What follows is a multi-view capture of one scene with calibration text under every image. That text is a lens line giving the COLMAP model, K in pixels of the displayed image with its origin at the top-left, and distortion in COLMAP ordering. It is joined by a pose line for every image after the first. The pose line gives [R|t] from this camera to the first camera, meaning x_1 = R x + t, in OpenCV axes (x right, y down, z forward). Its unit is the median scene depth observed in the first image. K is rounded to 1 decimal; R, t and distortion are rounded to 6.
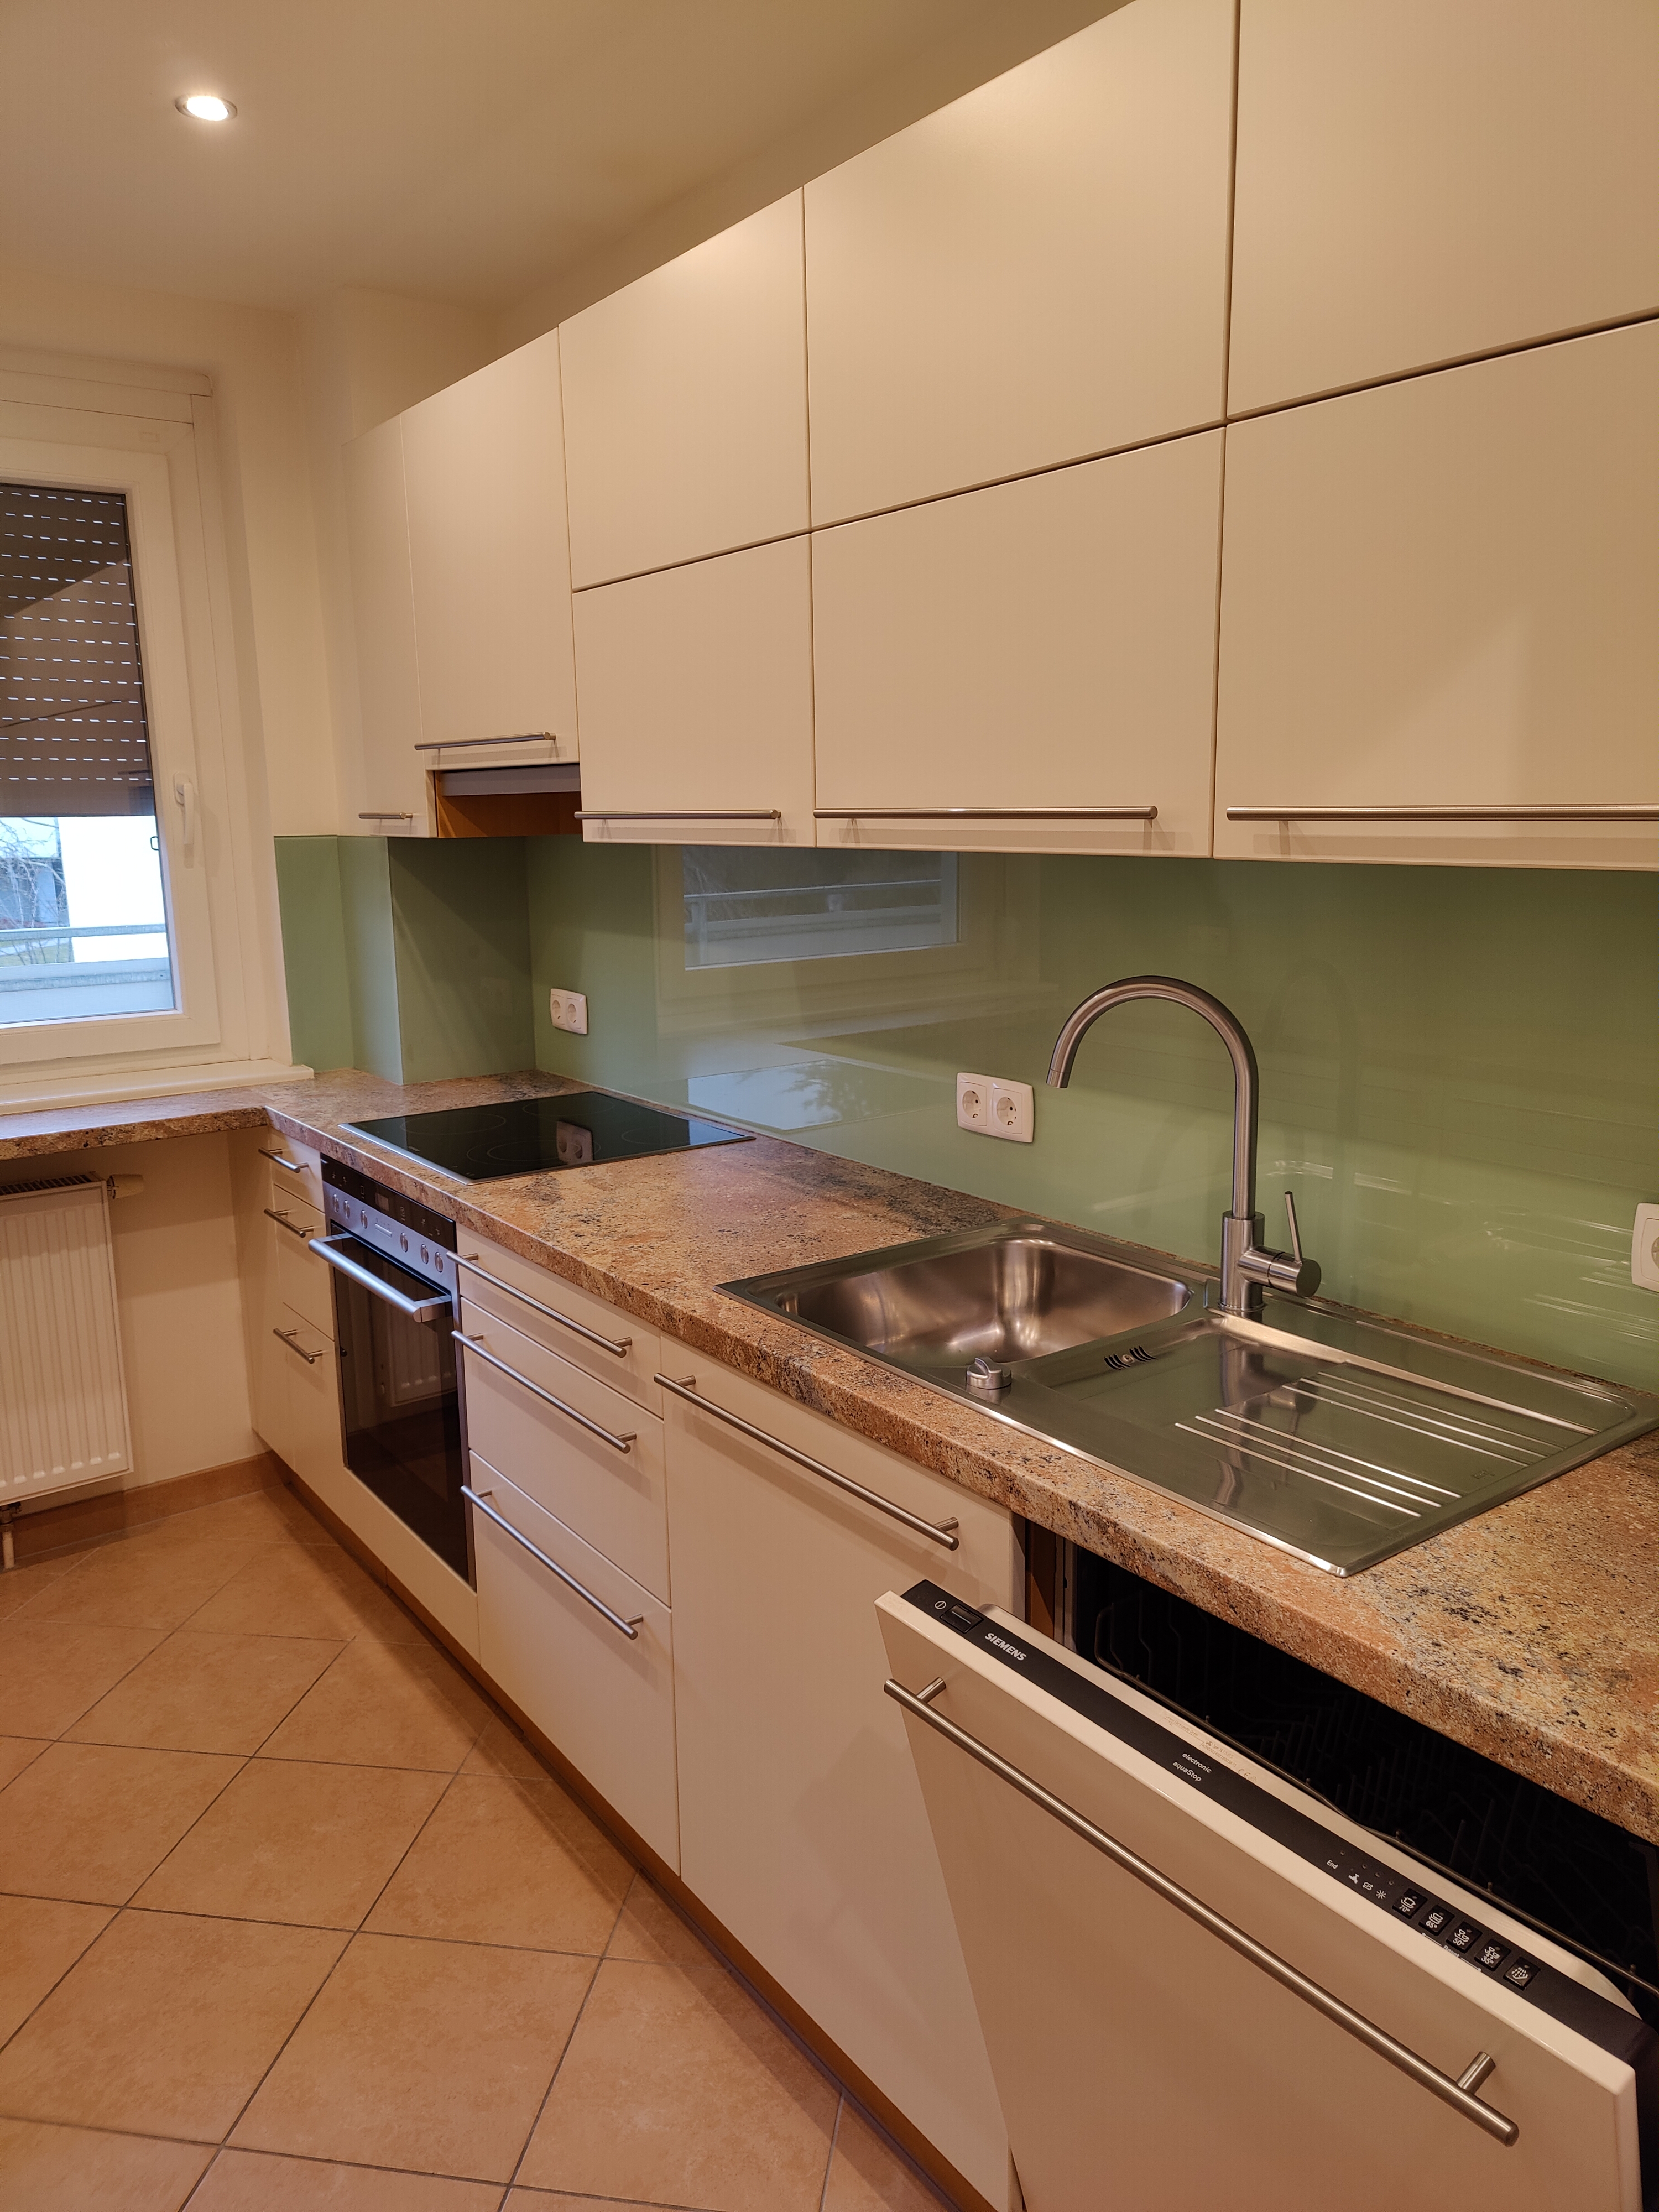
lens RADIAL K [[1540.1, 0, 827.1], [0, 1540.1, 1118.6], [0, 0, 1]] dist [0.002035, -0.006525]
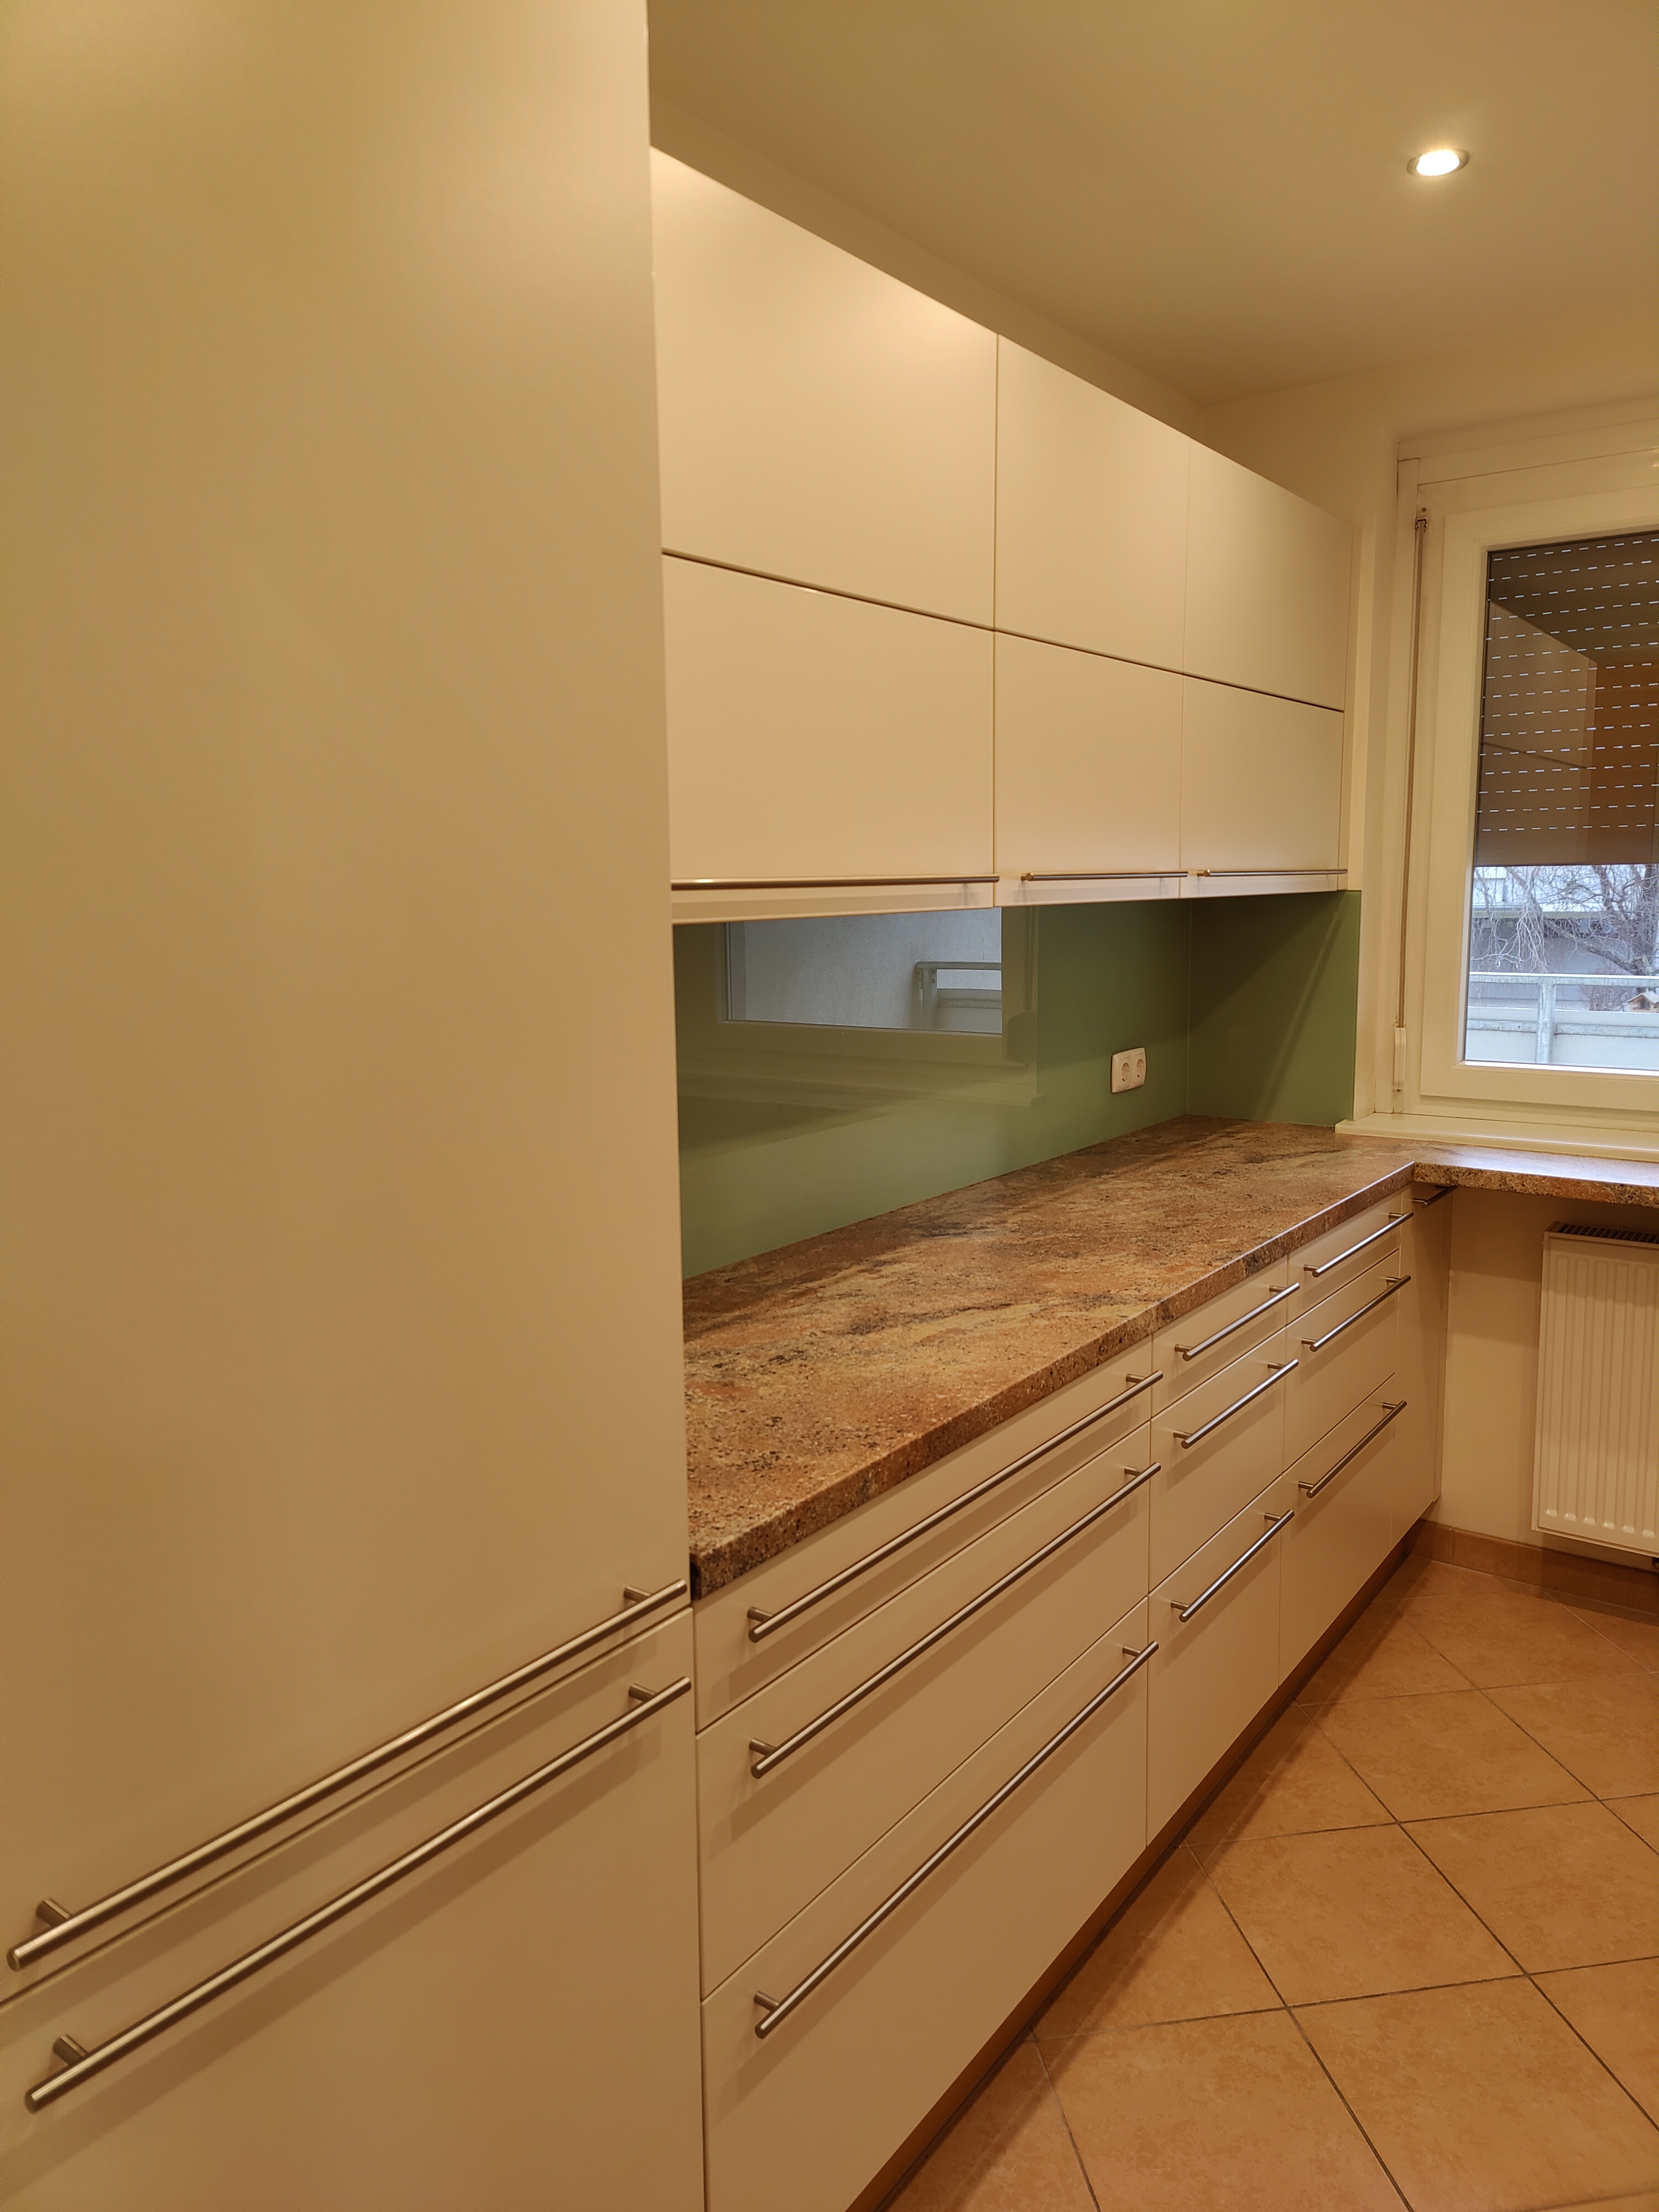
lens RADIAL K [[1540.1, 0, 826.9], [0, 1540.1, 1090.1], [0, 0, 1]] dist [0.002035, -0.006525]
pose [[0.305439, 0.137630, -0.942213, 0.273693], [-0.177181, 0.980433, 0.085776, -0.045517], [0.935582, 0.140742, 0.323848, 0.212513]]
